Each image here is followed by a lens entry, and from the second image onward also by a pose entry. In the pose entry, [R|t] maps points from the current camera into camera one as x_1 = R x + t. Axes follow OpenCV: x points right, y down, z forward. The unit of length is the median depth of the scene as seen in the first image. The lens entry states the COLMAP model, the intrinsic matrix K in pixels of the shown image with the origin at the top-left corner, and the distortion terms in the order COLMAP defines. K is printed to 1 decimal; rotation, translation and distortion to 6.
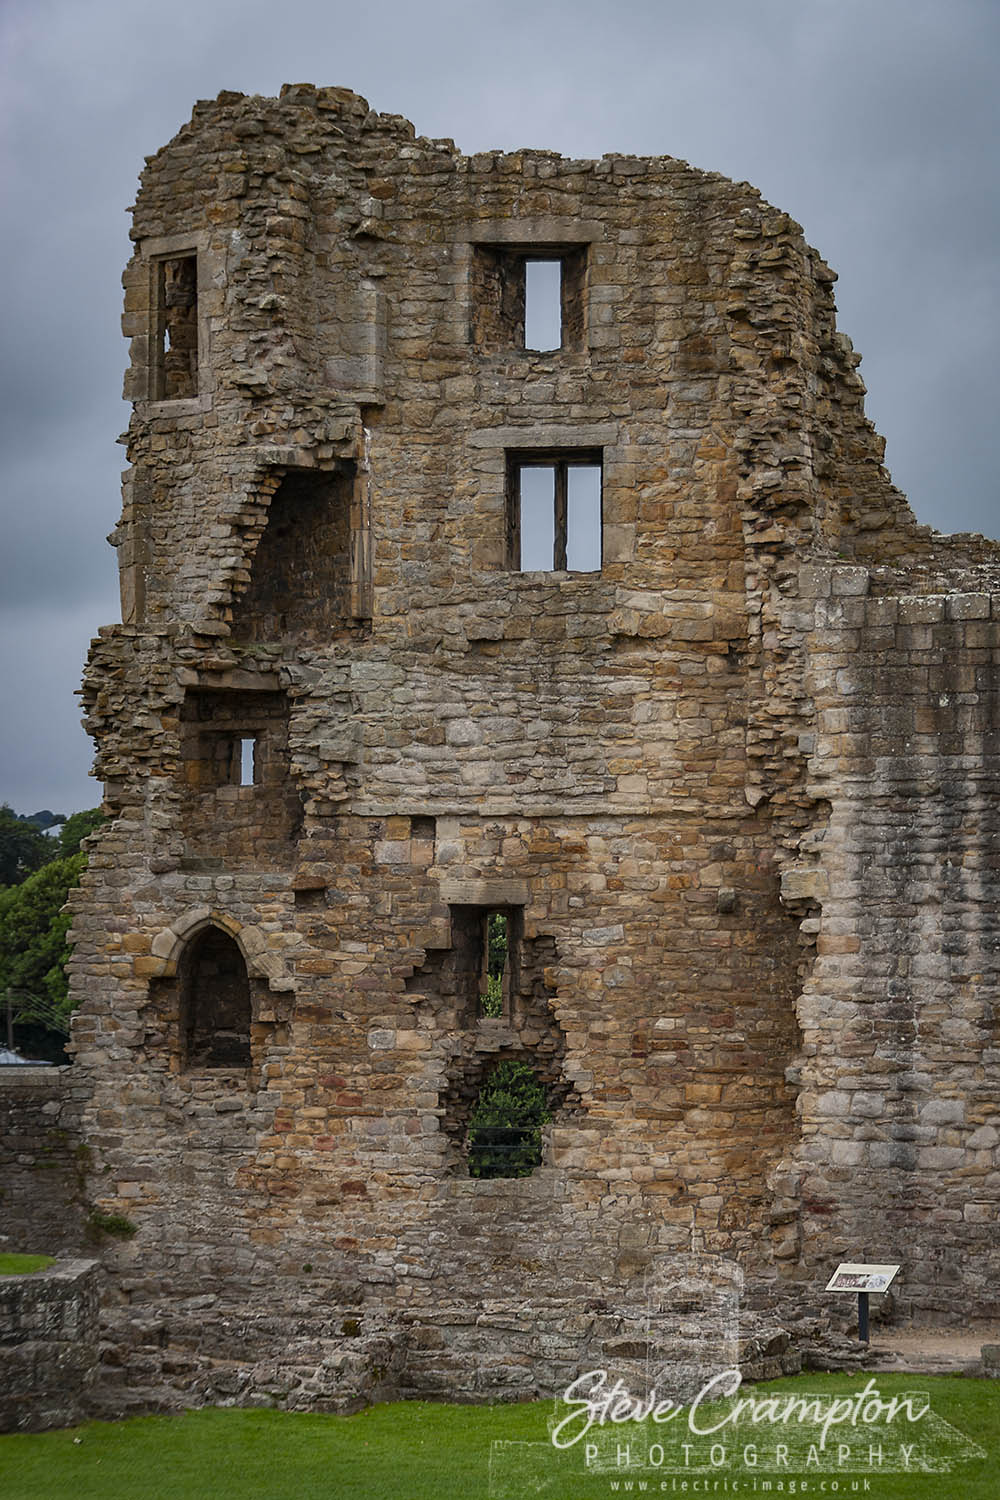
lens RADIAL K [[3919.8, 0, 500.0], [0, 3919.8, 750.0], [0, 0, 1]] dist [-0.146715, -0.966466]
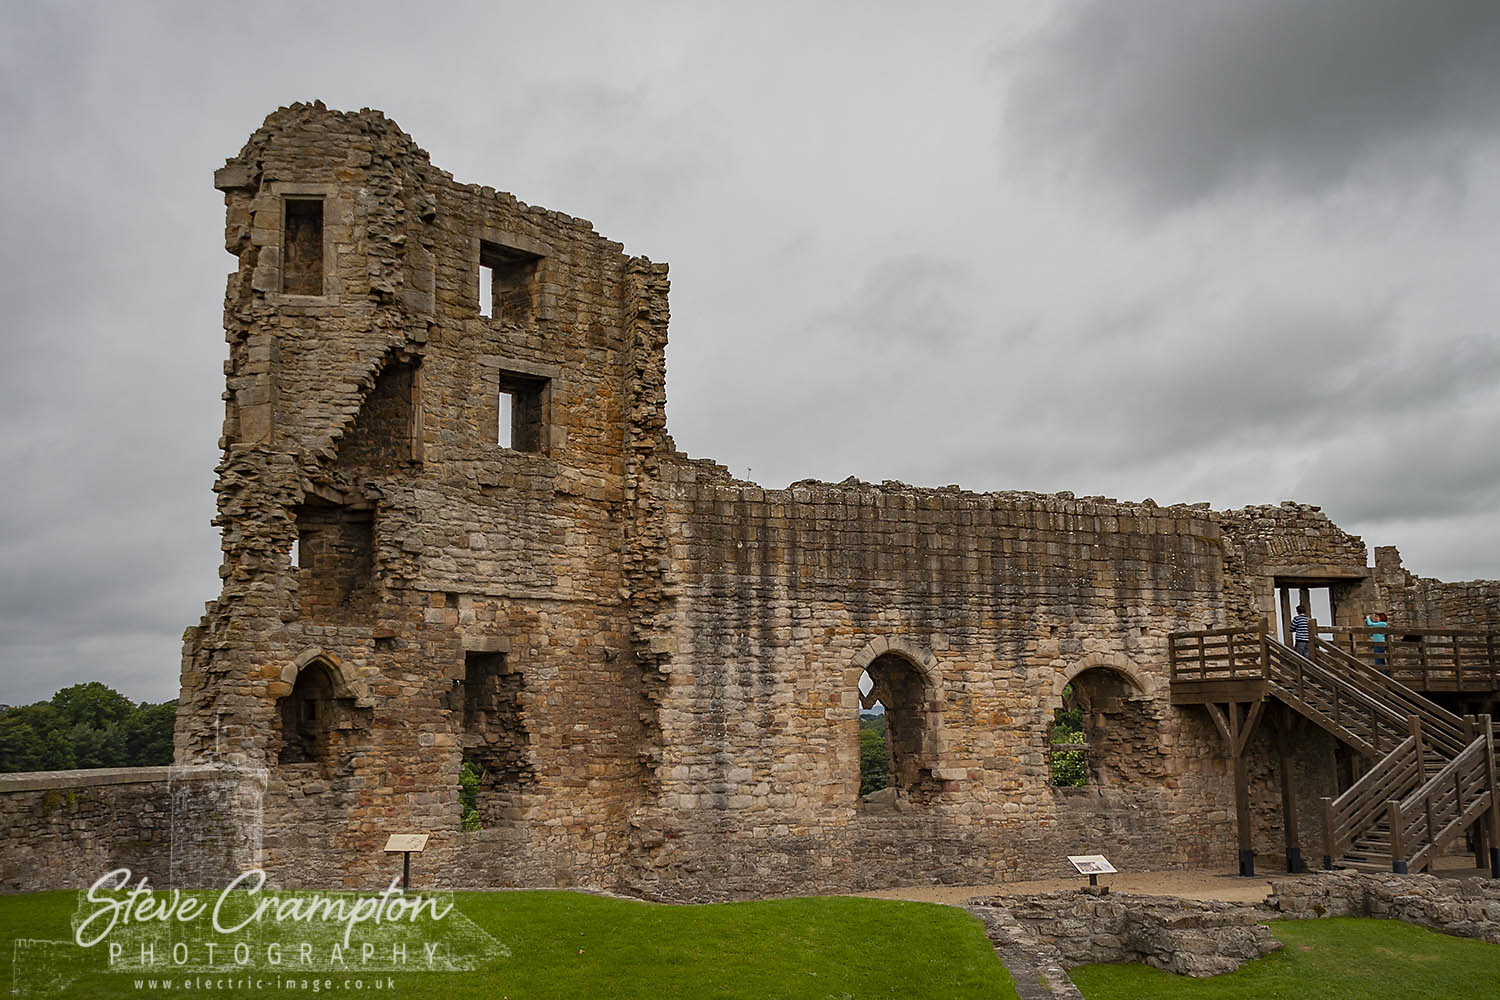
lens RADIAL K [[1359.3, 0, 692.8], [0, 1359.3, 555.9], [0, 0, 1]] dist [0.033263, -0.000889]
pose [[0.697426, 0.085854, 0.711496, -0.337130], [-0.022359, 0.994922, -0.098137, 0.052907], [-0.716308, 0.052535, 0.695804, 0.561664]]
